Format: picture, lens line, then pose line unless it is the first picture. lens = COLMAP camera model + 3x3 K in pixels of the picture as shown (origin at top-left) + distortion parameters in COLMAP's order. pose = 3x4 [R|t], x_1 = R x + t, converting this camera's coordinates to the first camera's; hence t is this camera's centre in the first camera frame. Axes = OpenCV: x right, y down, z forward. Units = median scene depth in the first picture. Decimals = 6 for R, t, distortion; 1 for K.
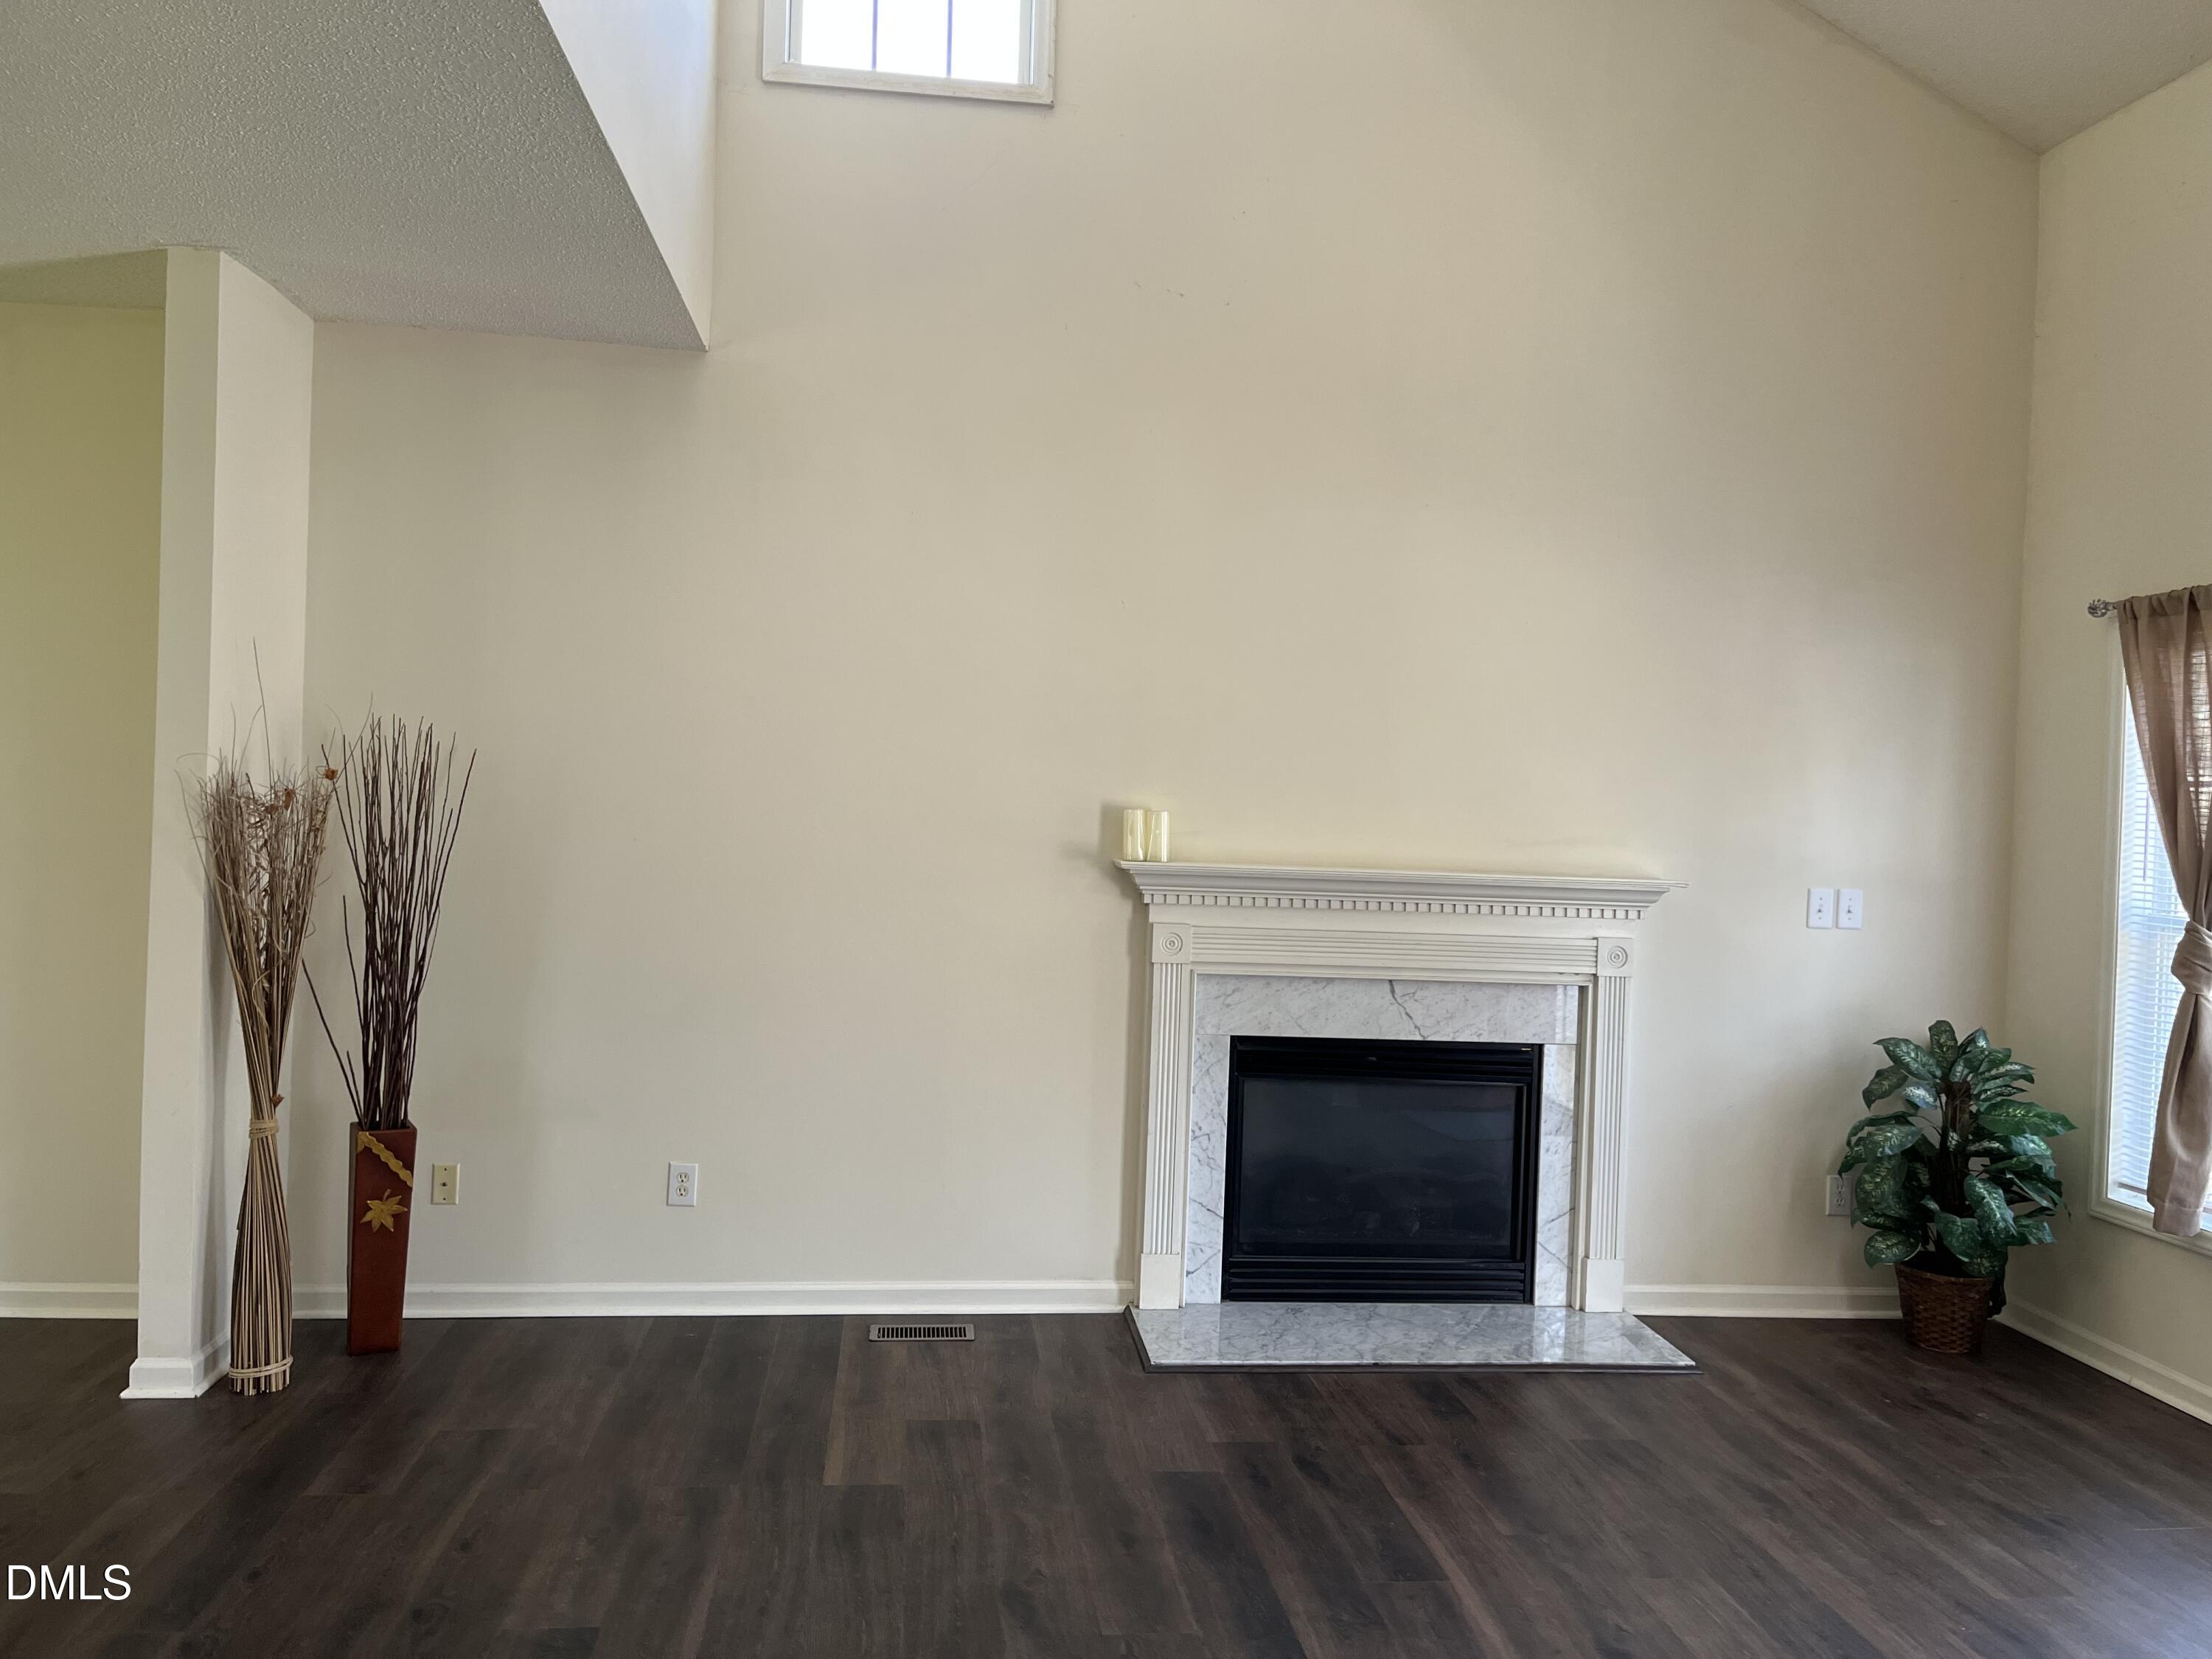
lens RADIAL K [[1668.2, 0, 1121.0], [0, 1668.2, 824.0], [0, 0, 1]] dist [0.060387, -0.068351]
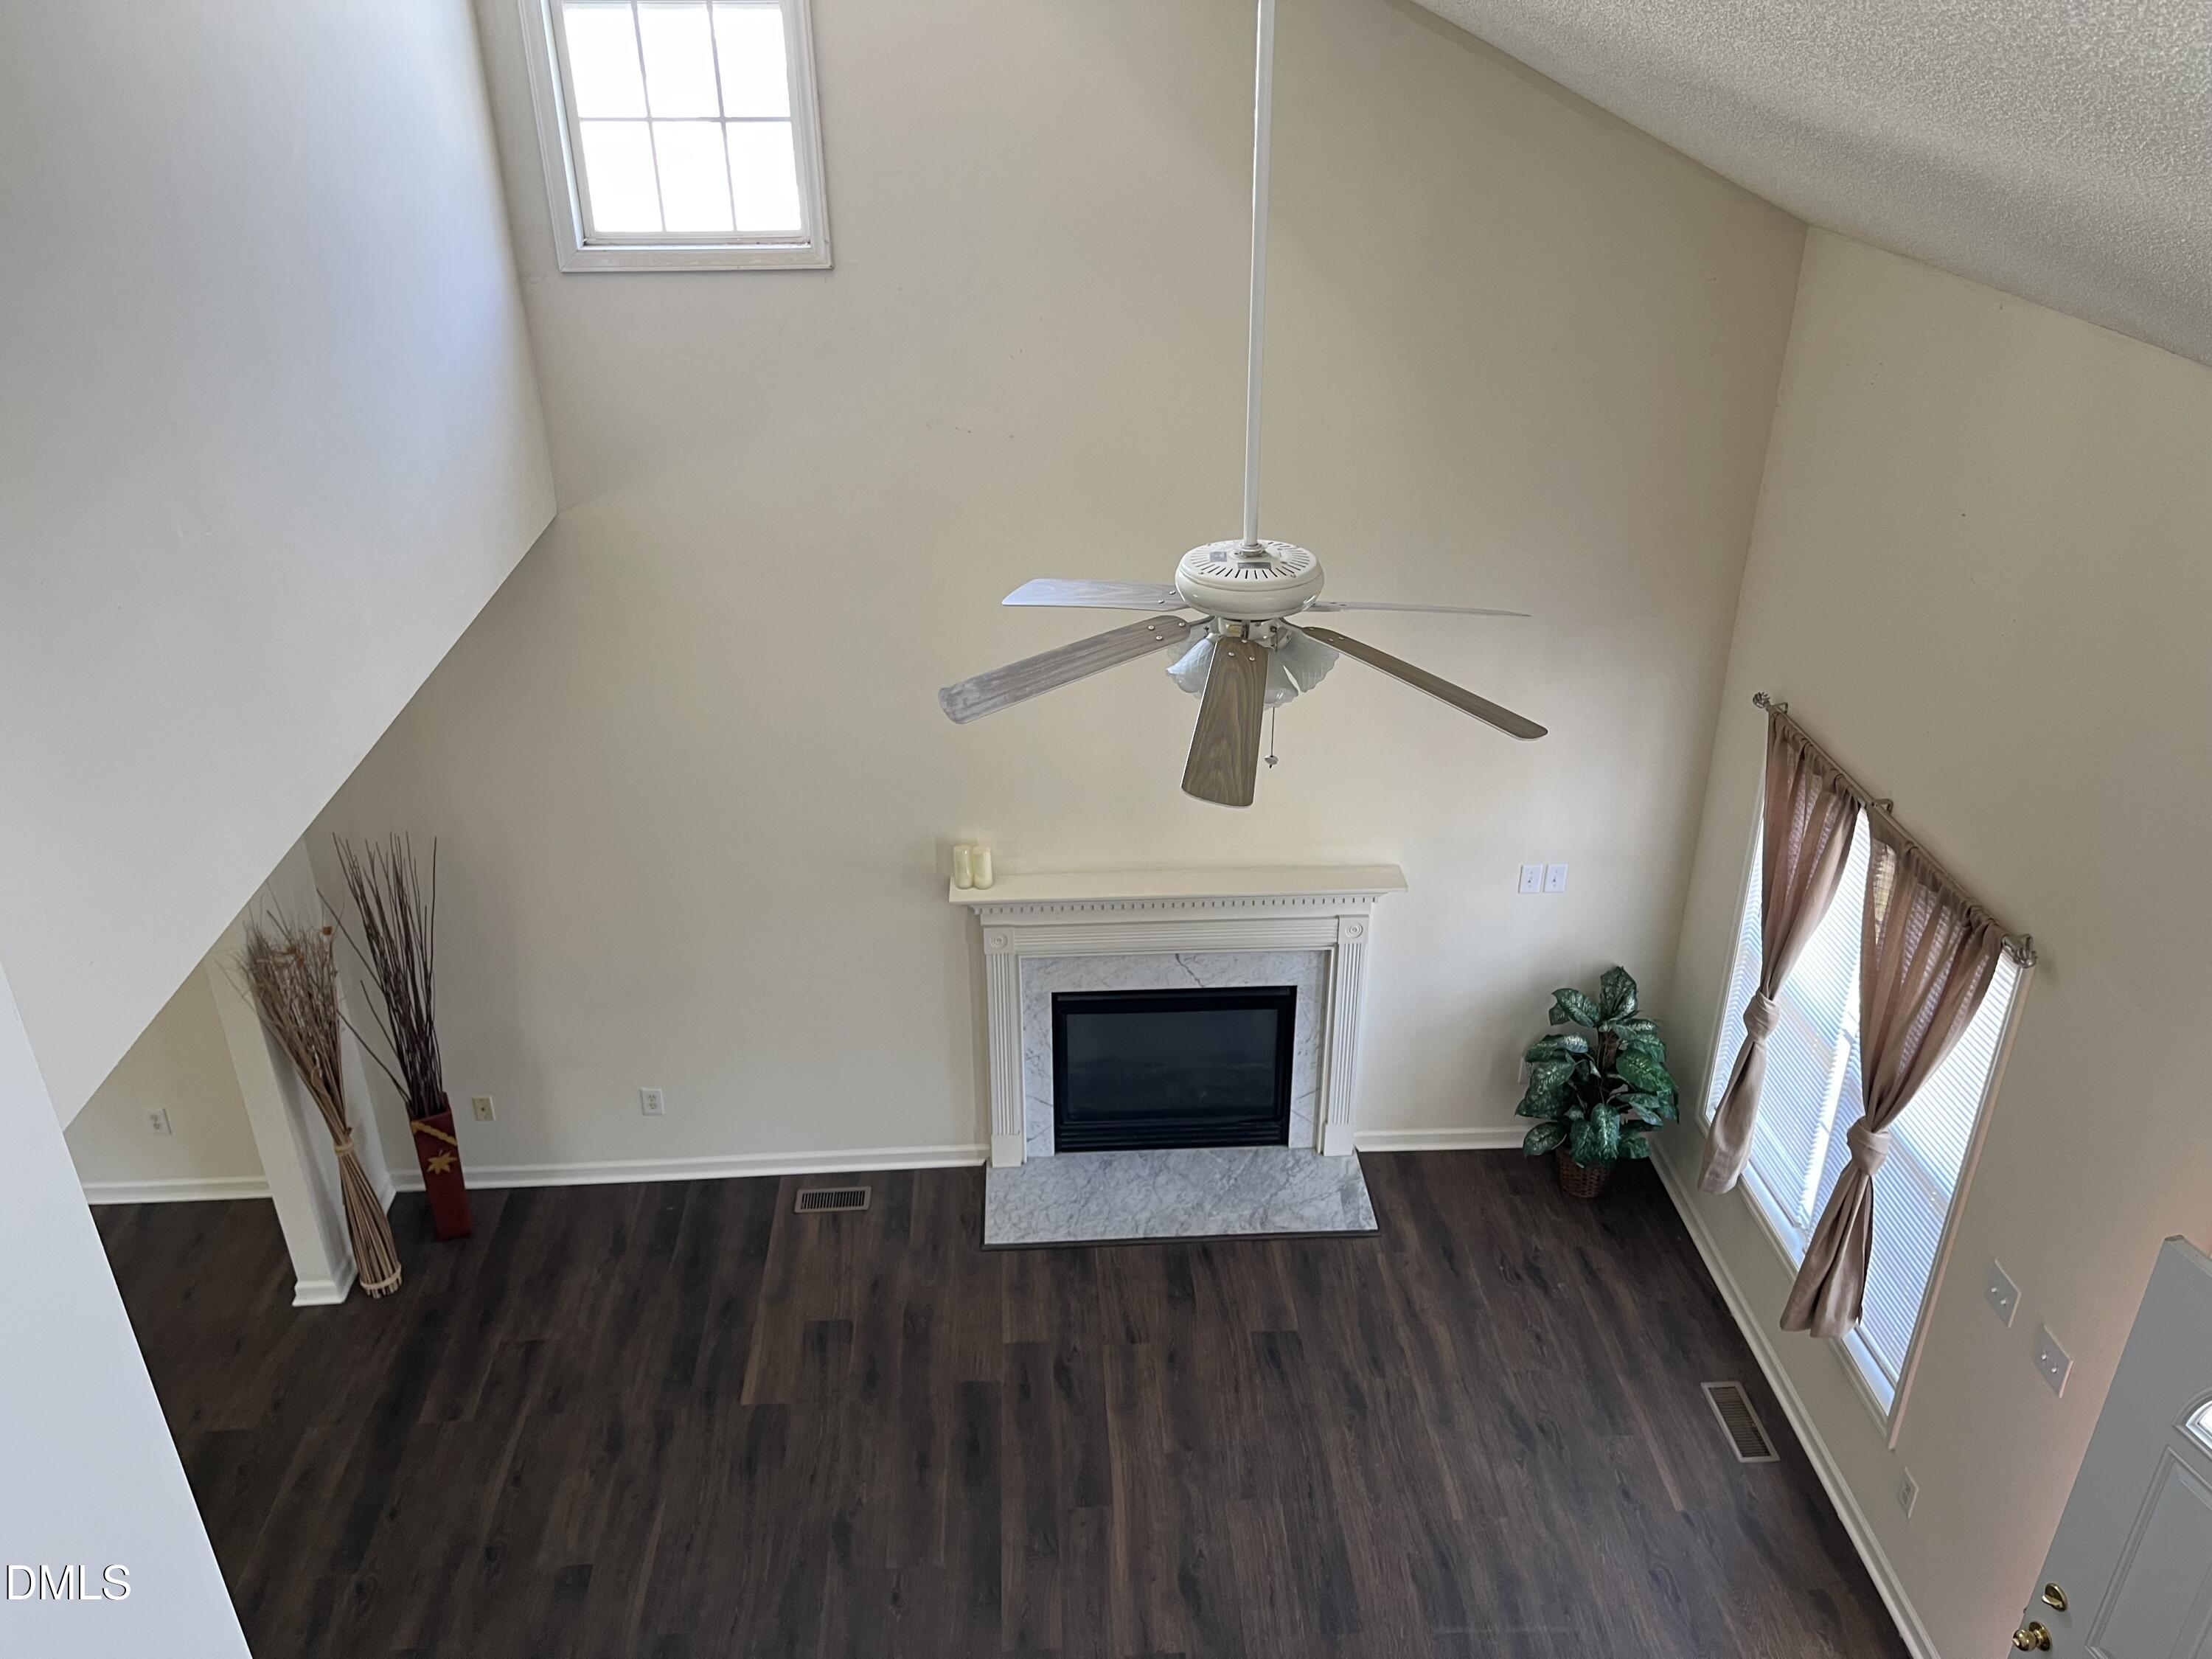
lens RADIAL K [[1668.2, 0, 1129.1], [0, 1668.2, 816.1], [0, 0, 1]] dist [0.060387, -0.068351]
pose [[0.997822, -0.003623, -0.065865, 0.240015], [0.032800, 0.893556, 0.447752, -0.652109], [0.057232, -0.448937, 0.891729, -0.108998]]
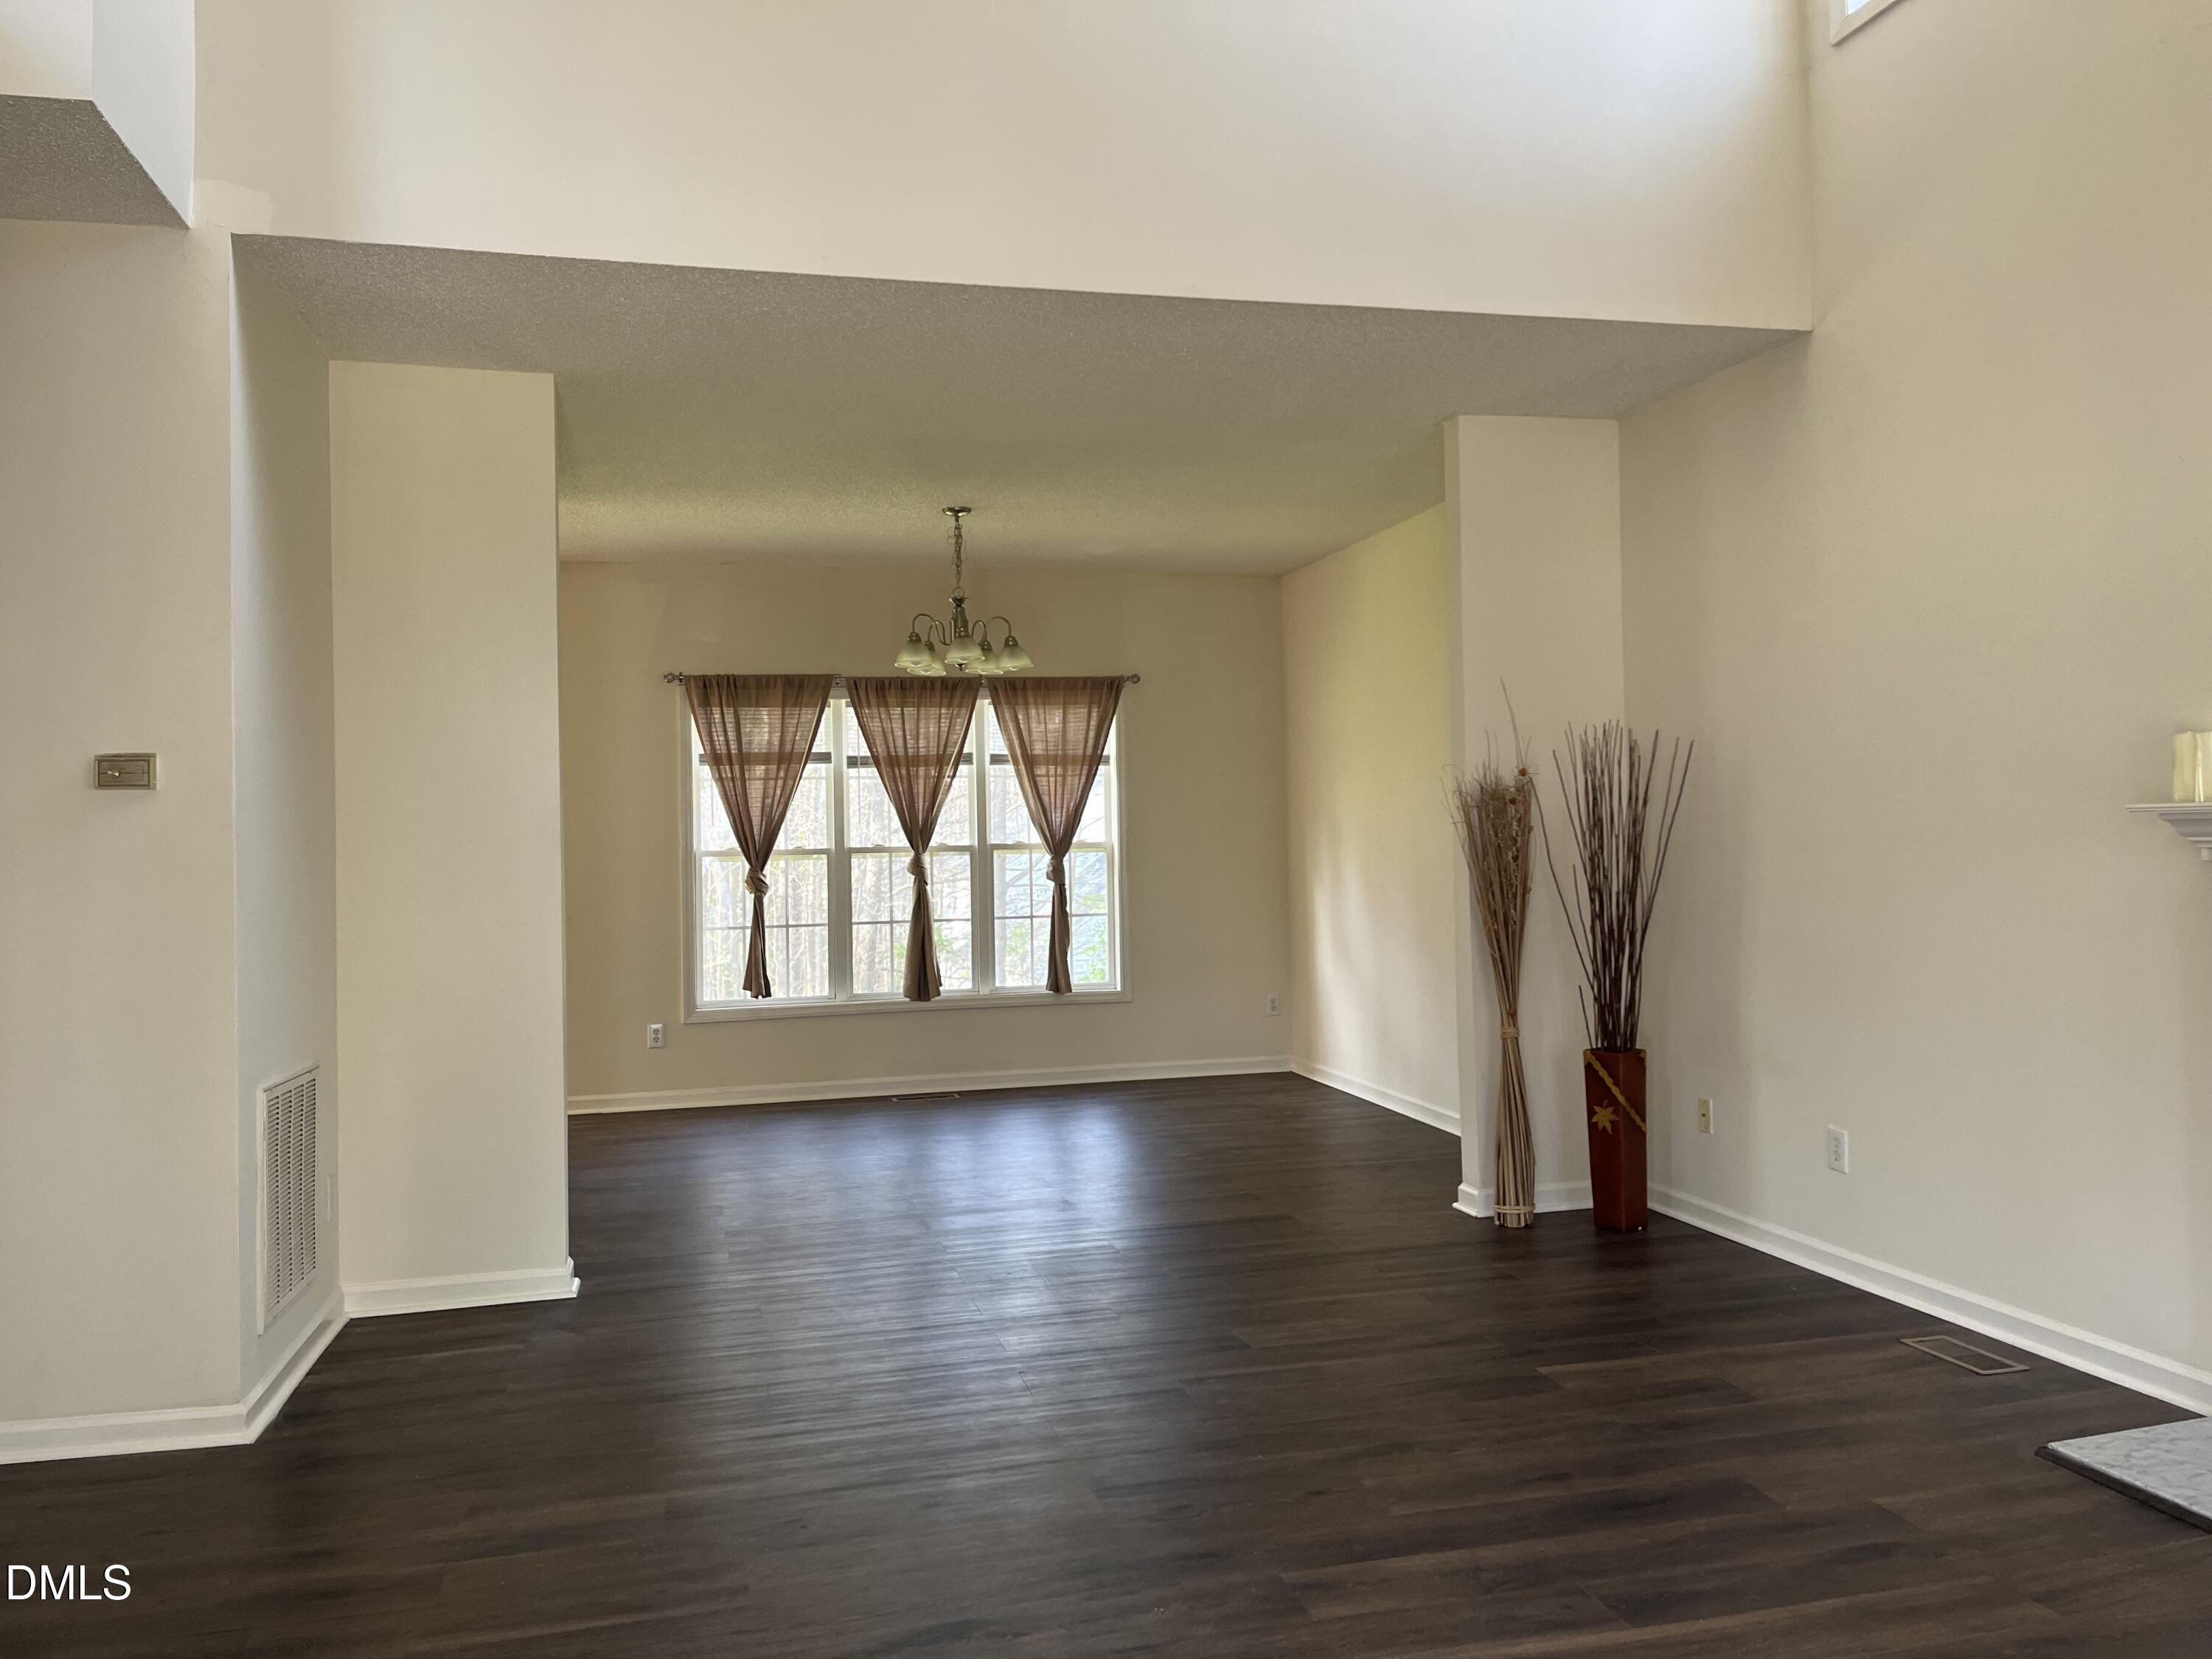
lens RADIAL K [[1668.2, 0, 1119.2], [0, 1668.2, 815.2], [0, 0, 1]] dist [0.060387, -0.068351]
pose [[0.127519, -0.052718, -0.990434, 0.762284], [0.018137, 0.998543, -0.050814, 0.062733], [0.991670, -0.011484, 0.128290, 0.483283]]
